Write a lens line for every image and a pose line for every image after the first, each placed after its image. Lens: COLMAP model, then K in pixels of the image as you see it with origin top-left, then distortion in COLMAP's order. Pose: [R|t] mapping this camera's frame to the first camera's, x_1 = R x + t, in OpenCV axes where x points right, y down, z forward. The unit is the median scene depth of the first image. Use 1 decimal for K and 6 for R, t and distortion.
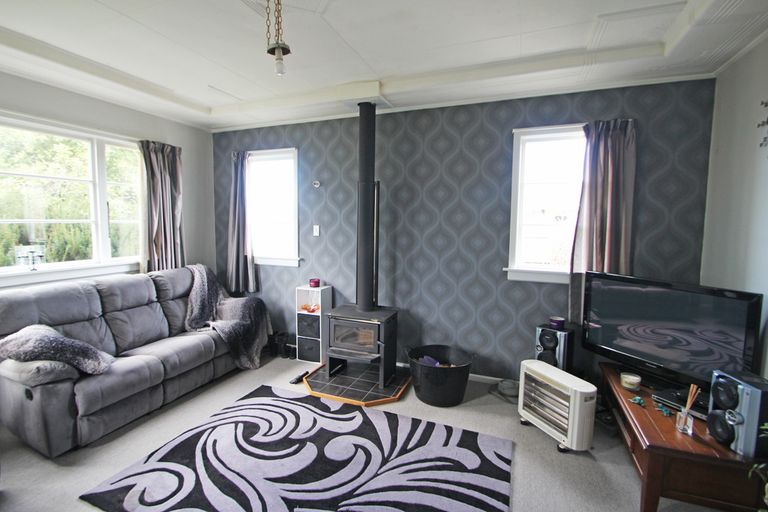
lens RADIAL K [[386.8, 0, 382.5], [0, 386.8, 264.8], [0, 0, 1]] dist [0.001844, -0.016918]
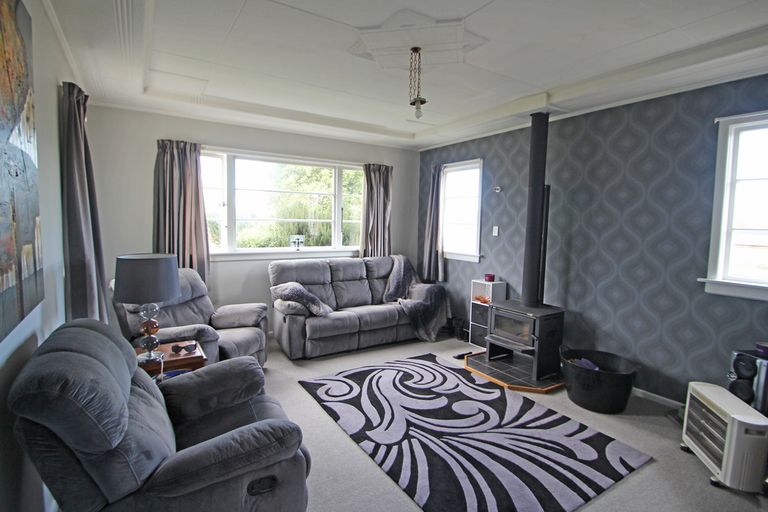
lens RADIAL K [[386.8, 0, 382.5], [0, 386.8, 264.8], [0, 0, 1]] dist [0.001844, -0.016918]
pose [[0.828580, 0.068109, -0.555712, 0.225619], [-0.071854, 0.997301, 0.015096, 0.018116], [0.555241, 0.027422, 0.831238, -0.124426]]
